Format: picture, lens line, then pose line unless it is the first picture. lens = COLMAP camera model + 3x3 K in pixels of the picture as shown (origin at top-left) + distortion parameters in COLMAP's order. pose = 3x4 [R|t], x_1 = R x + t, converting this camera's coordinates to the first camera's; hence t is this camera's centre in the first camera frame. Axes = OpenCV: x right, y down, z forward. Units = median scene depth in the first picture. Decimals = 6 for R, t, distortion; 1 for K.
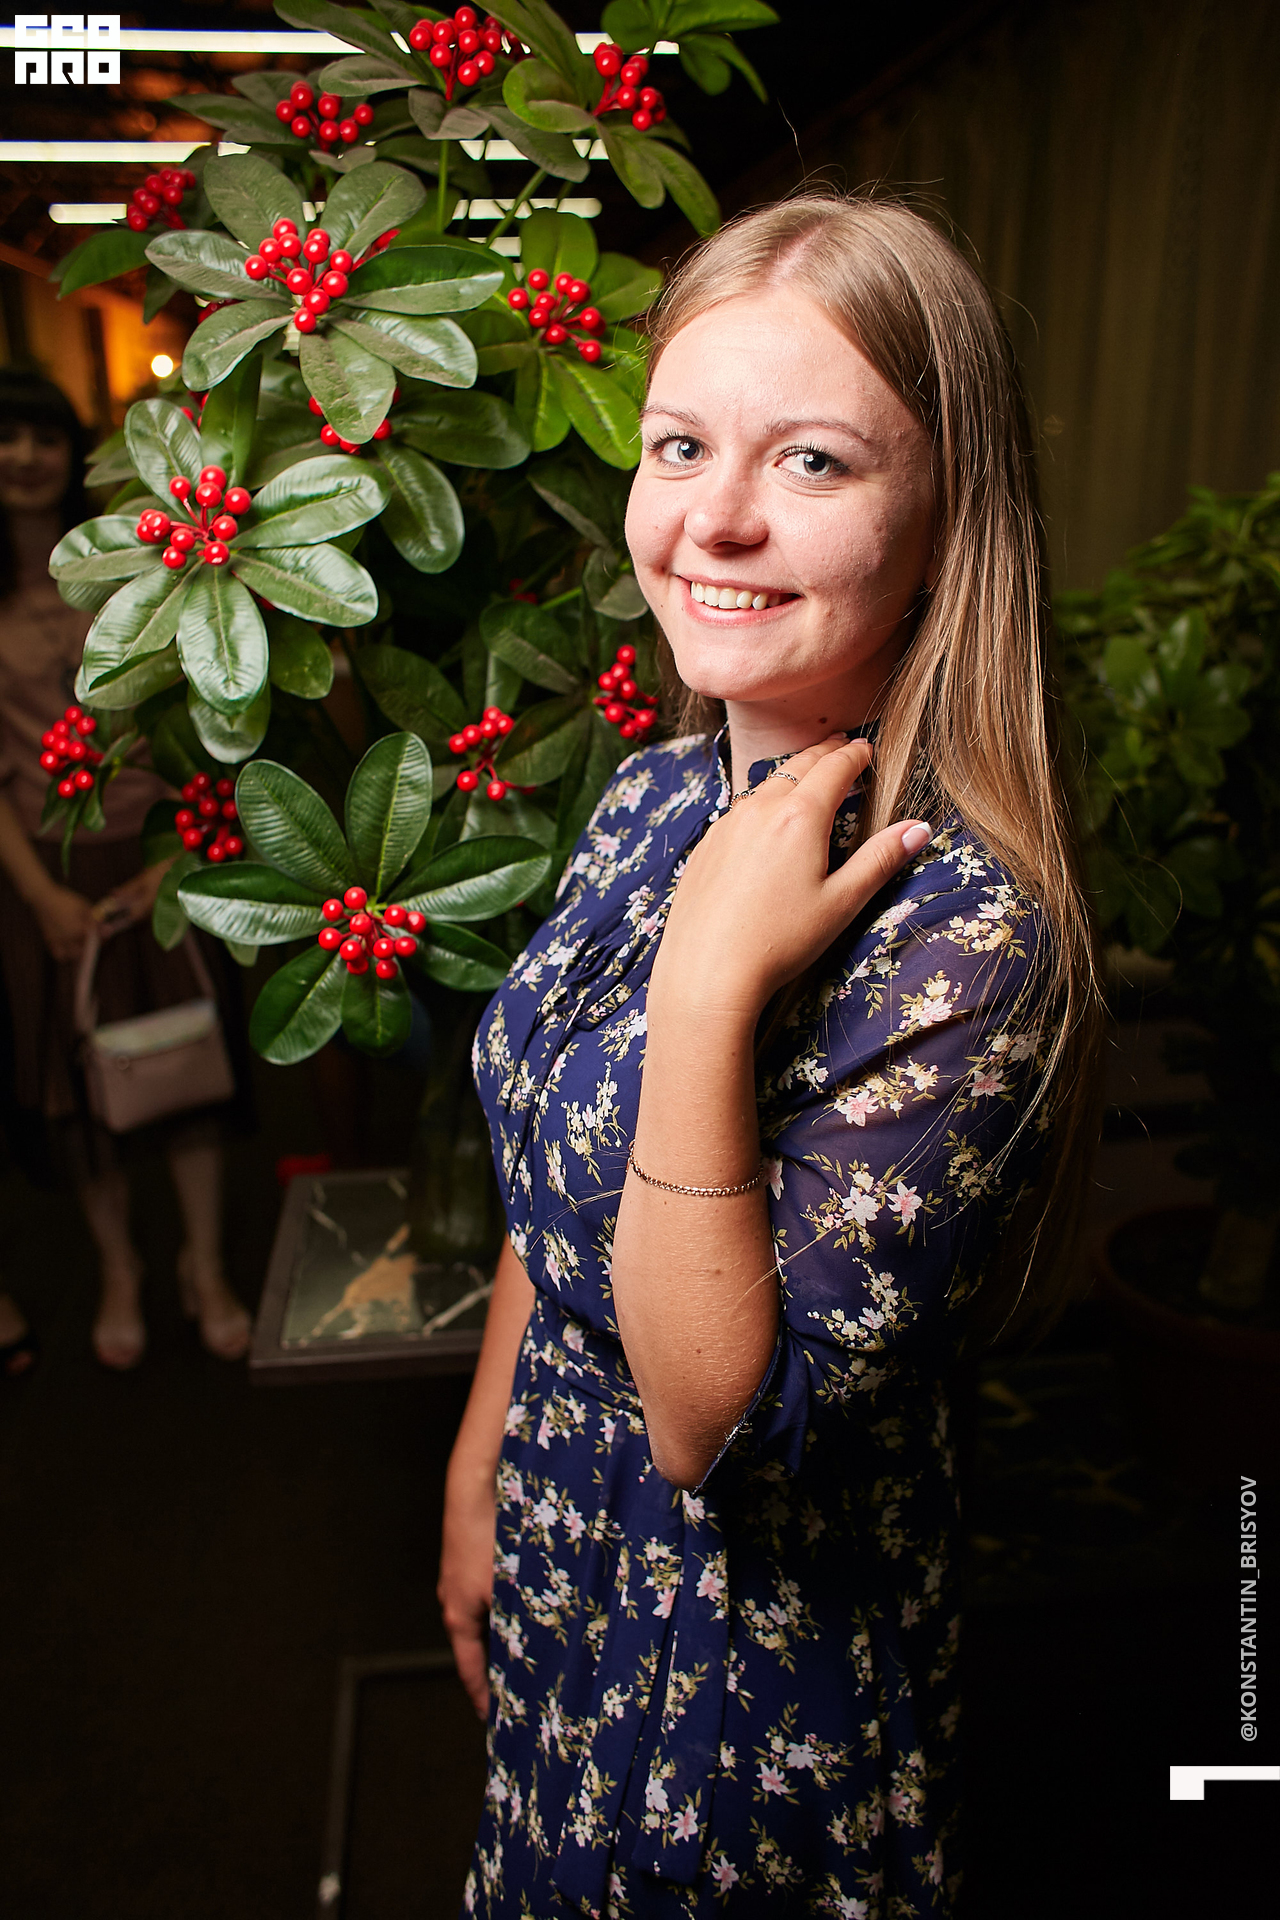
lens RADIAL K [[1537.6, 0, 642.6], [0, 1537.6, 947.3], [0, 0, 1]] dist [0.006055, -0.004558]
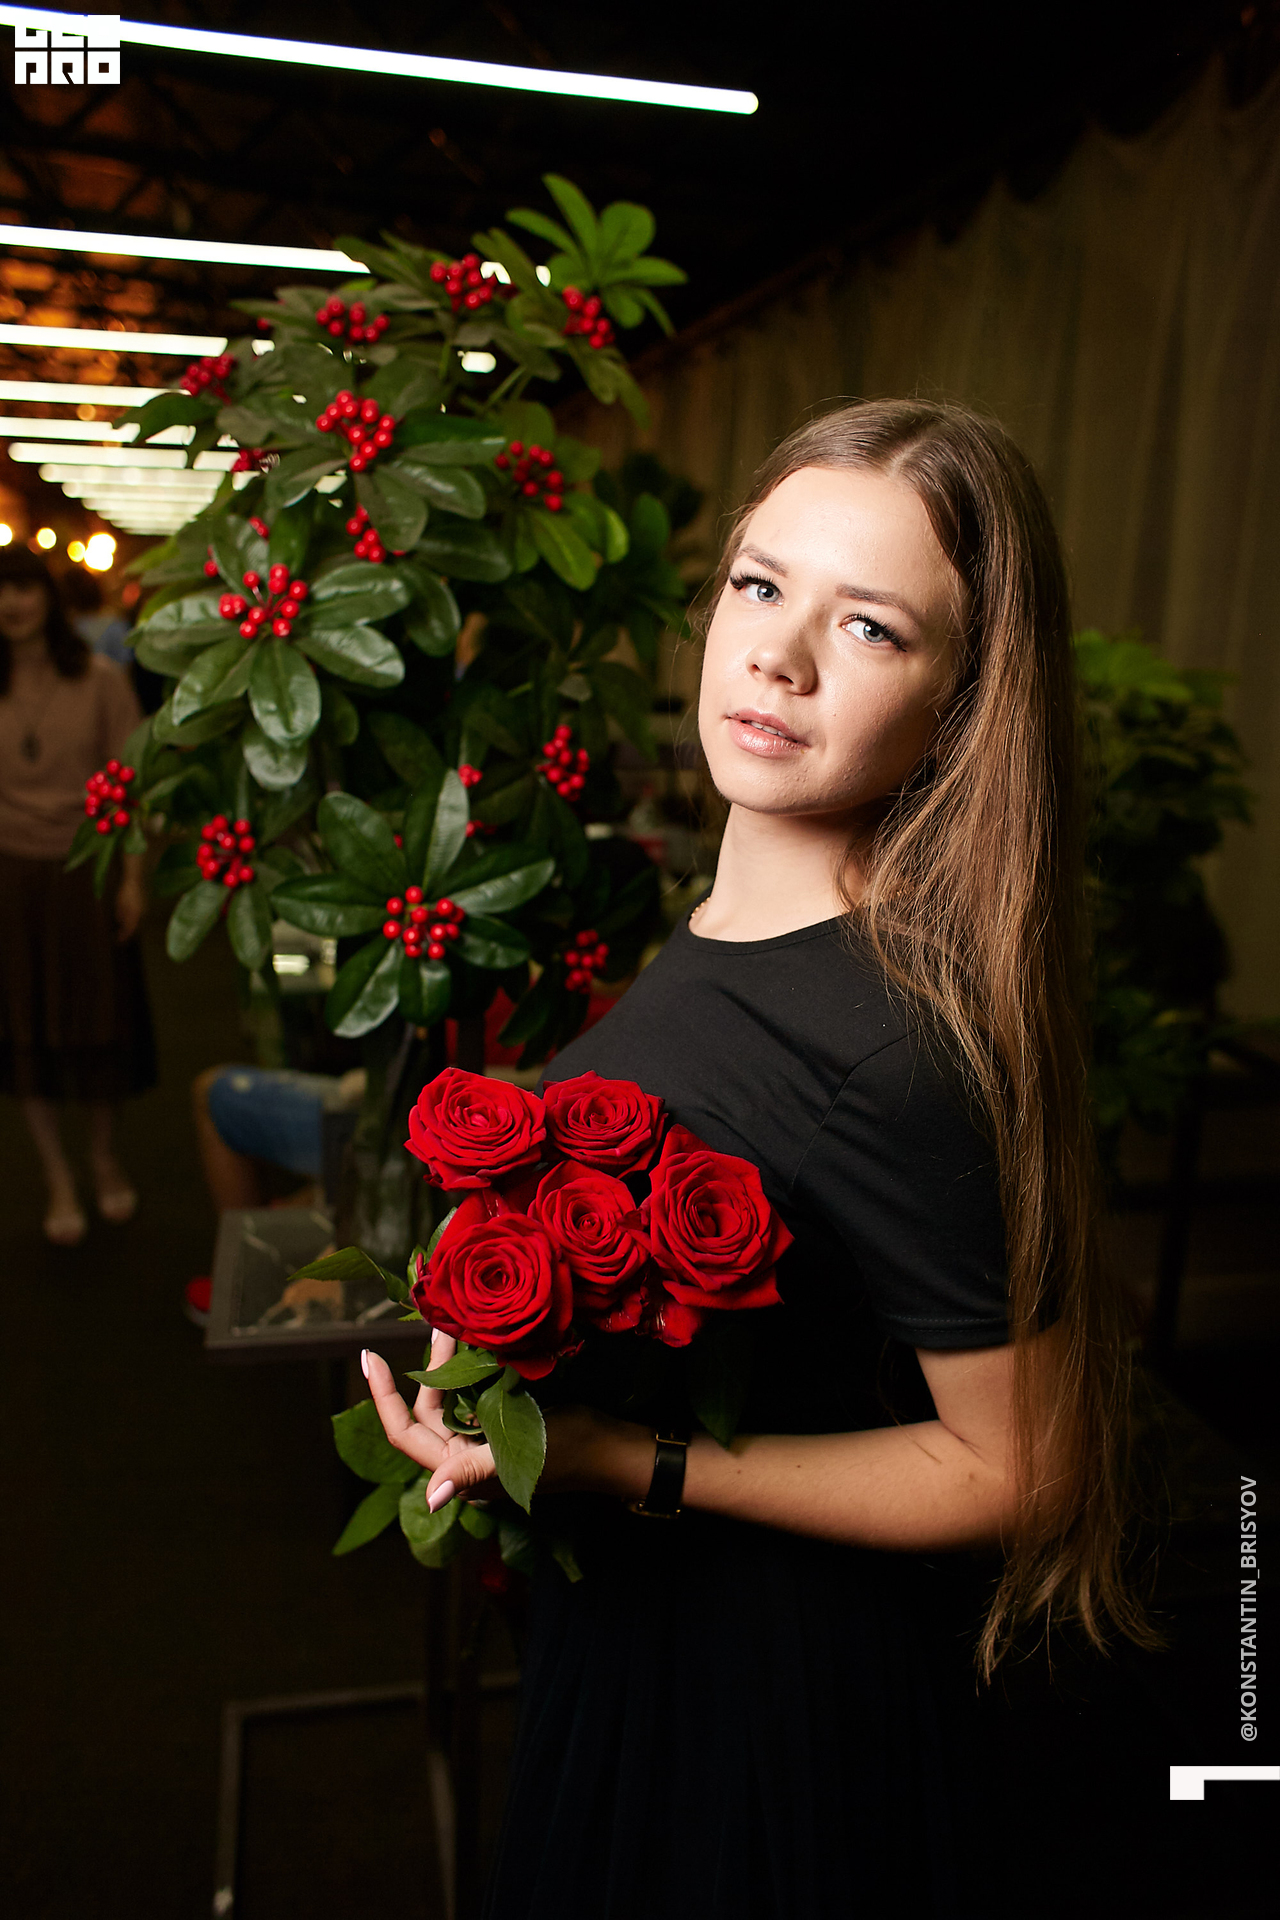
lens RADIAL K [[1533.5, 0, 637.9], [0, 1533.5, 961.2], [0, 0, 1]] dist [-0.022631, 0.031941]
pose [[0.993249, 0.020413, 0.114194, -0.113279], [-0.007981, 0.994088, -0.108281, 0.168481], [-0.115729, 0.106639, 0.987540, -0.309521]]
